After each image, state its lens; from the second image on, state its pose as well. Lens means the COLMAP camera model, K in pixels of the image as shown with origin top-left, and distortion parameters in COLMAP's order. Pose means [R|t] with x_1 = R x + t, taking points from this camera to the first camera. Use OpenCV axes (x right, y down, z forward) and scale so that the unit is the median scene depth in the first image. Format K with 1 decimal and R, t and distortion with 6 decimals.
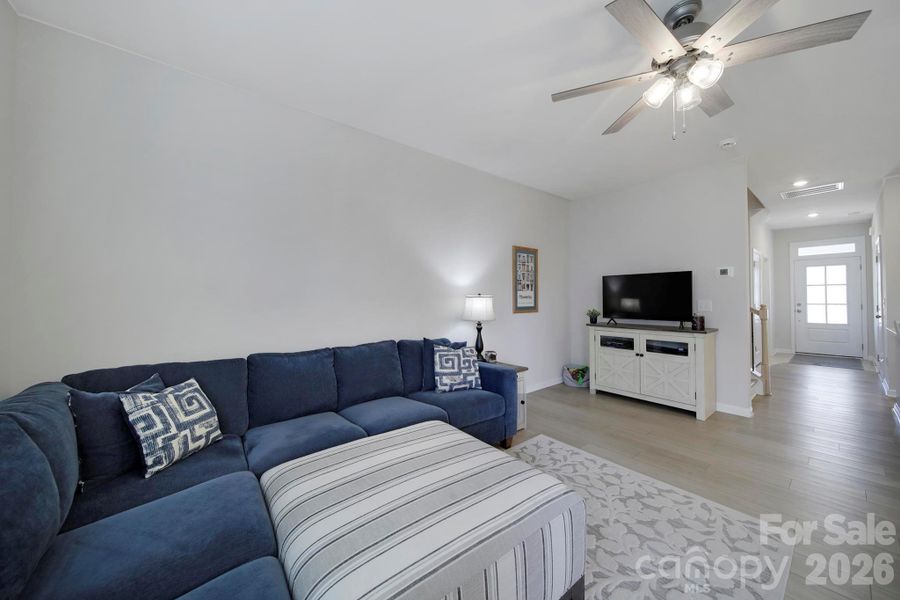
lens RADIAL K [[315.4, 0, 457.6], [0, 315.4, 298.1], [0, 0, 1]] dist [-0.004613, -0.000689]
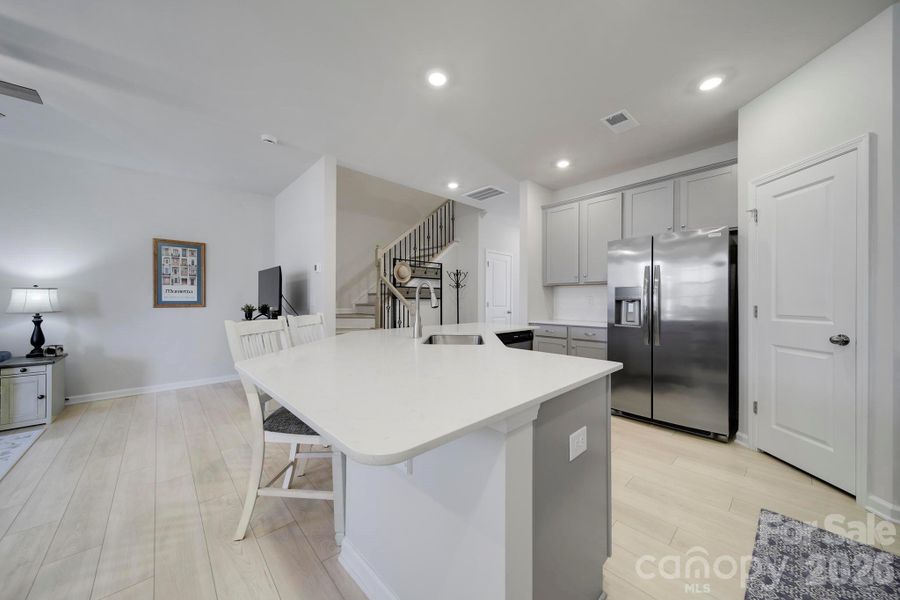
lens RADIAL K [[315.4, 0, 470.1], [0, 315.4, 297.3], [0, 0, 1]] dist [-0.004613, -0.000689]
pose [[0.994458, 0.005490, 0.104992, 1.024750], [-0.004648, 0.999955, -0.008257, 0.019016], [-0.105032, 0.007723, 0.994439, -0.062761]]
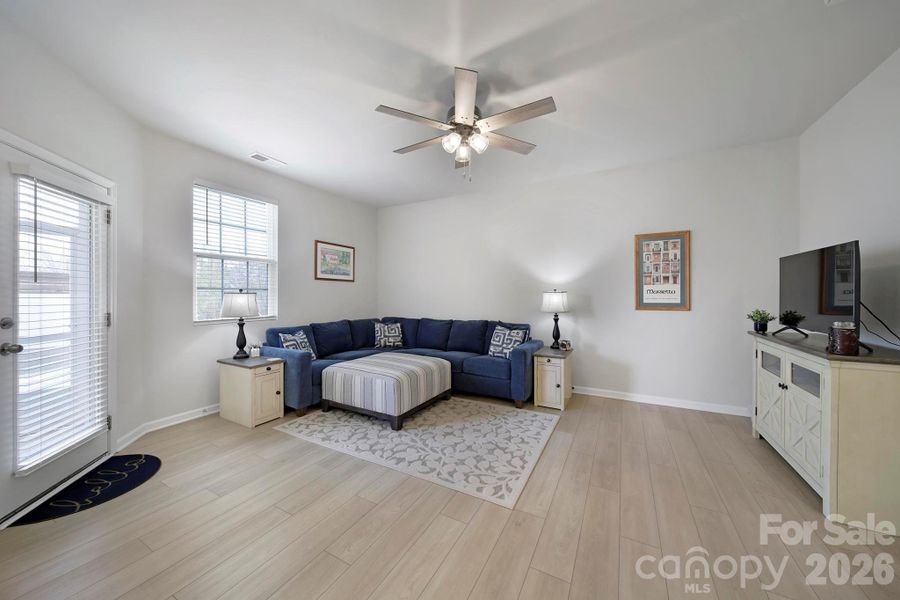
lens RADIAL K [[315.4, 0, 437.0], [0, 315.4, 299.2], [0, 0, 1]] dist [-0.004613, -0.000689]
pose [[0.357282, 0.017374, -0.933835, 0.799296], [0.004091, 0.999788, 0.020166, -0.002558], [0.933988, -0.011025, 0.357135, 0.143272]]
